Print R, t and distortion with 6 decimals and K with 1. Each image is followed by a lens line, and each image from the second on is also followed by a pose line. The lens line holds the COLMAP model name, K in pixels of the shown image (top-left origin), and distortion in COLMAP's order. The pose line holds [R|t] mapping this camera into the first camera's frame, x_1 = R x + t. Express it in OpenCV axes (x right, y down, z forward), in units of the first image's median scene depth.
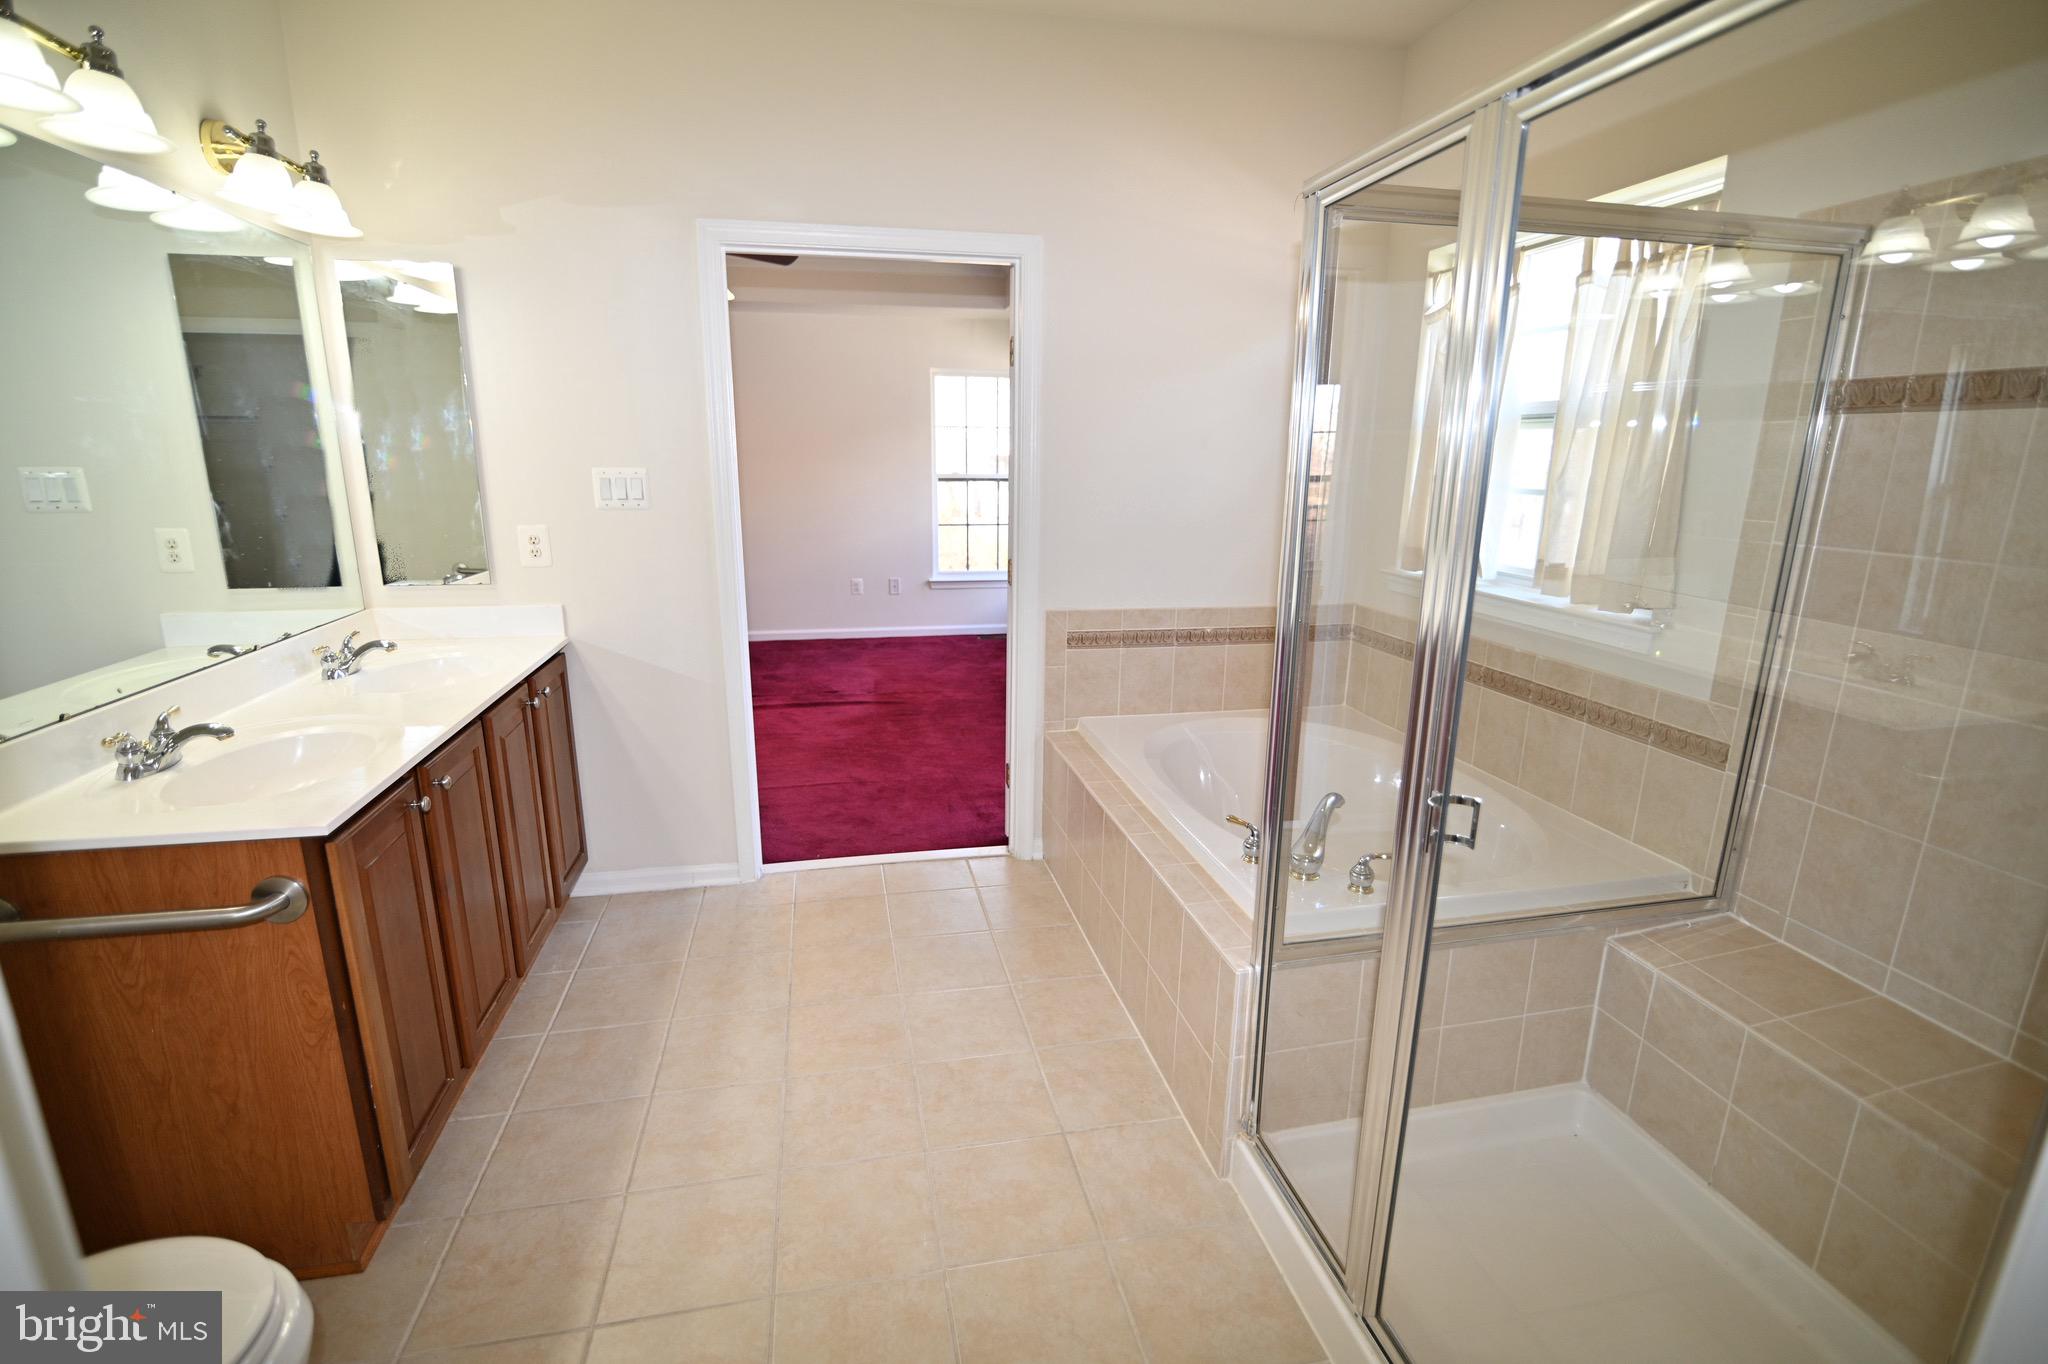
lens RADIAL K [[935.5, 0, 1022.1], [0, 935.5, 688.7], [0, 0, 1]] dist [-0.021920, 0.002241]
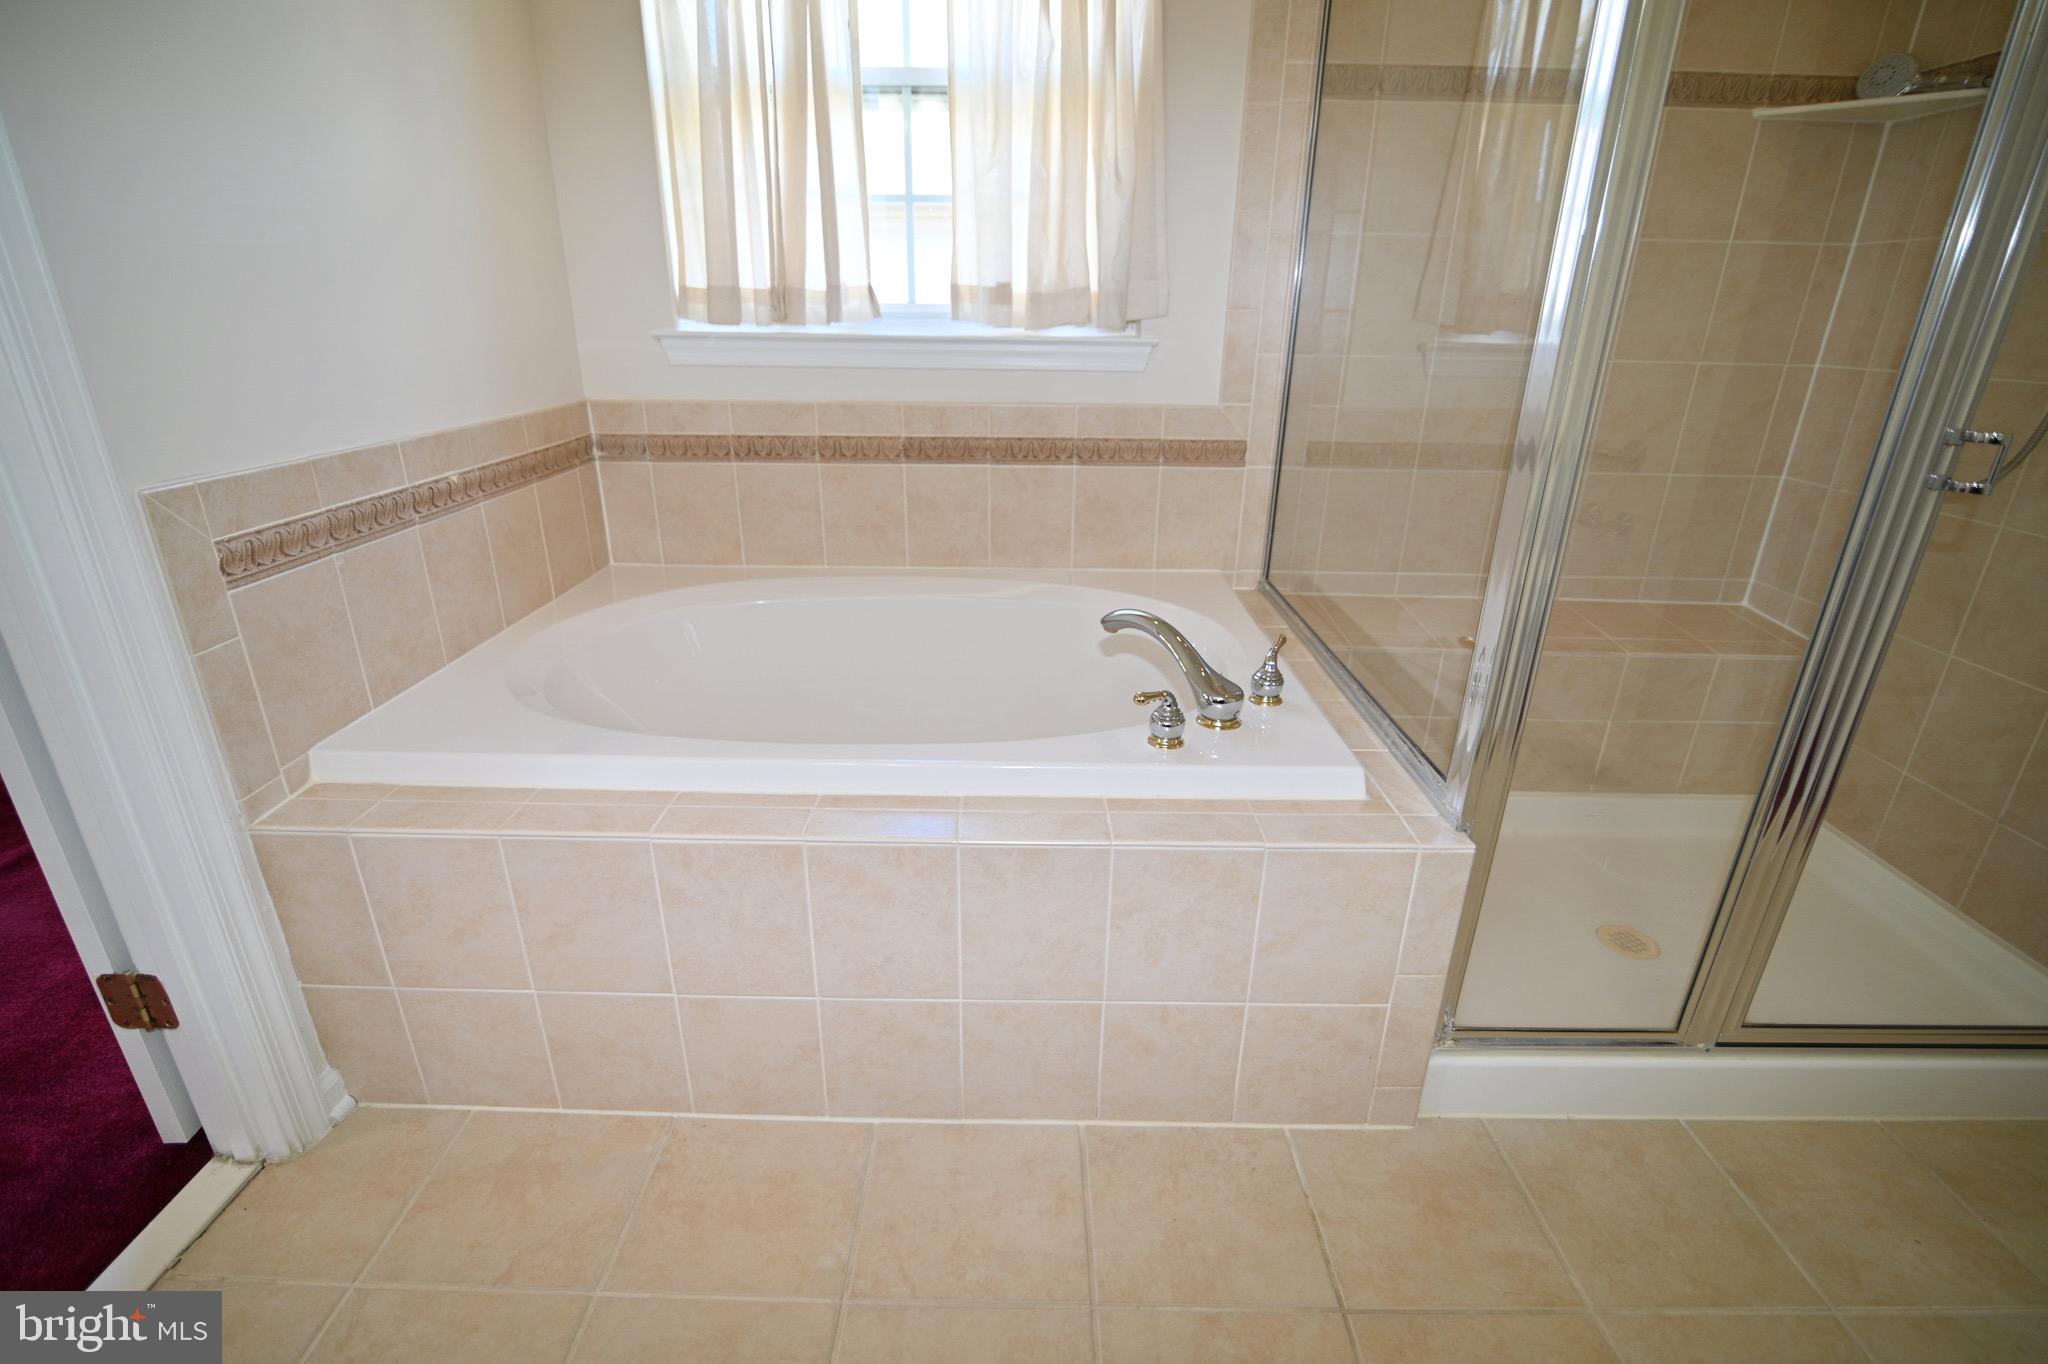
lens RADIAL K [[935.5, 0, 1018.8], [0, 935.5, 667.3], [0, 0, 1]] dist [-0.021920, 0.002241]
pose [[0.220286, -0.356666, 0.907890, -0.221445], [0.228864, 0.923670, 0.307334, -0.054117], [-0.948206, 0.140082, 0.285100, 0.607475]]
